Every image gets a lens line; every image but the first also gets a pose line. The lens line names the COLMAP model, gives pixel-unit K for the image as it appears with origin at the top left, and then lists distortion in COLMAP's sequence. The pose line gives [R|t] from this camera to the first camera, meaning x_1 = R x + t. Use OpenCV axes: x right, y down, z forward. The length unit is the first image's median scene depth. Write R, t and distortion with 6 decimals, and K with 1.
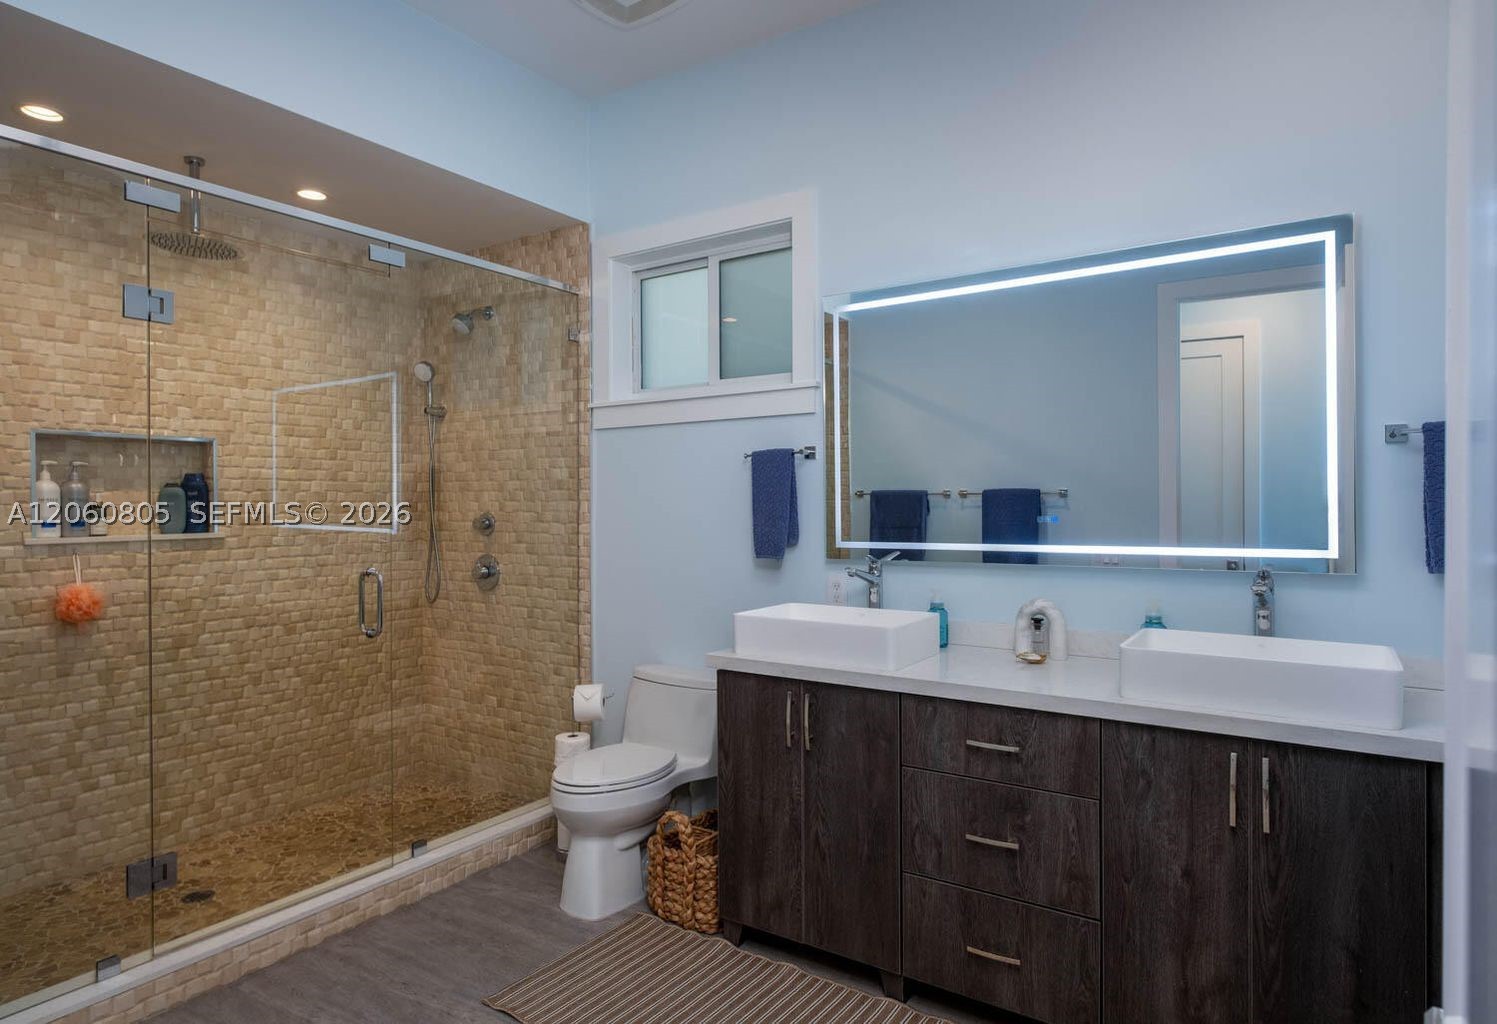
lens RADIAL K [[863.1, 0, 748.5], [0, 863.1, 512.0], [0, 0, 1]] dist [-0.001728, -0.002439]
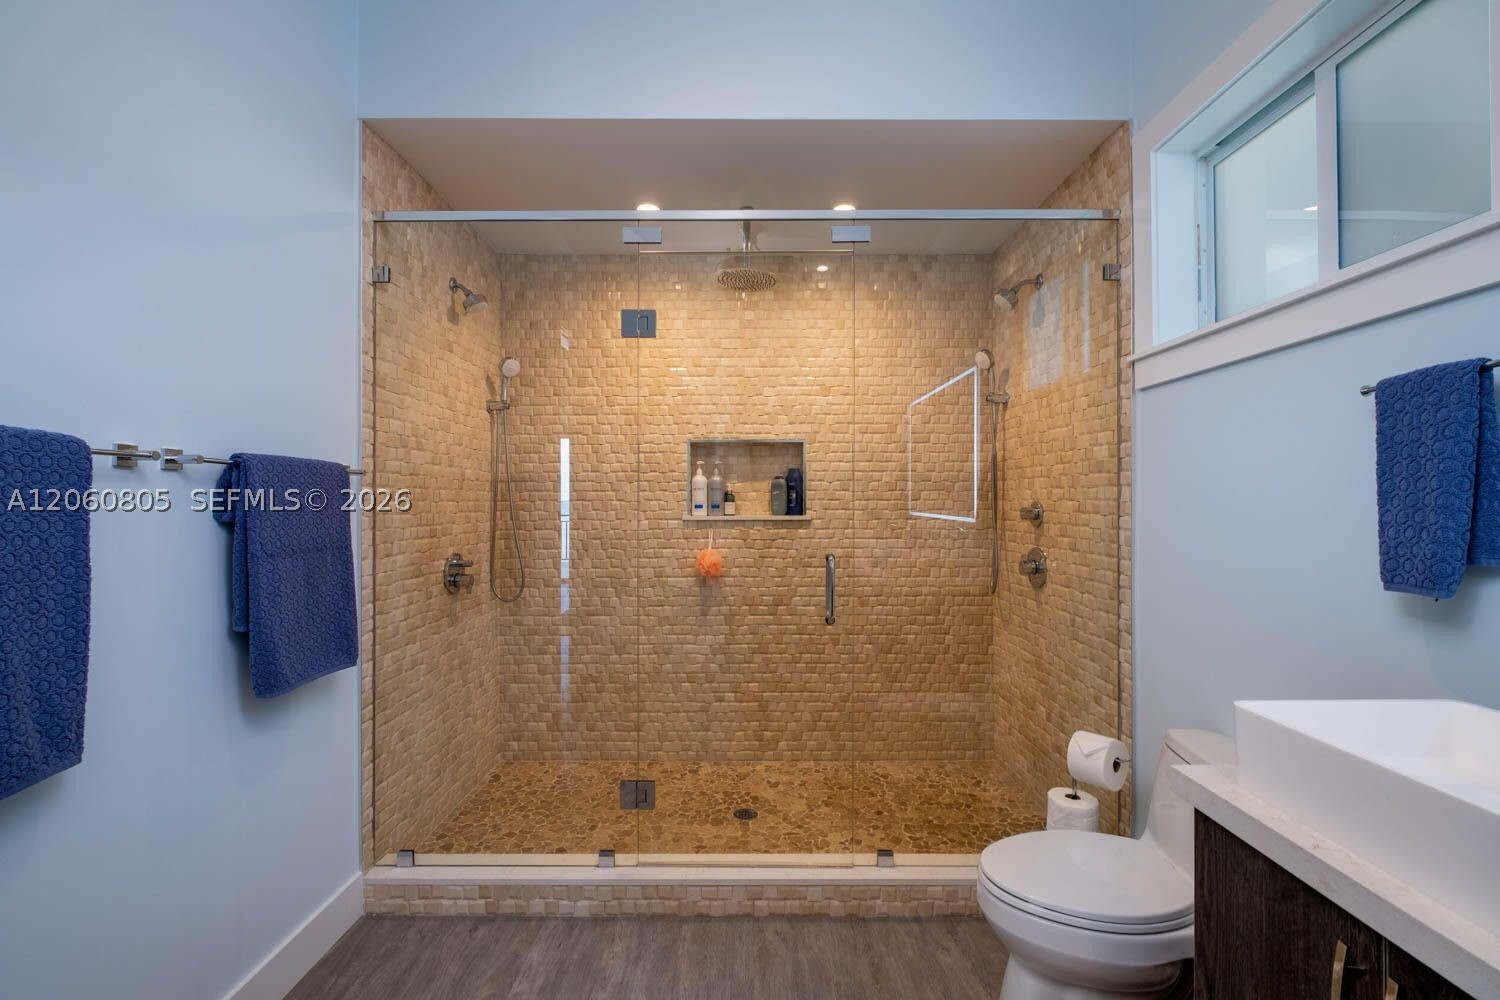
lens RADIAL K [[640.2, 0, 747.9], [0, 640.2, 495.6], [0, 0, 1]] dist [0.001703, -0.005203]
pose [[0.561041, -0.000973, -0.827787, 0.100643], [-0.012948, 0.999867, -0.009951, 0.006275], [0.827686, 0.016301, 0.560954, 0.451116]]
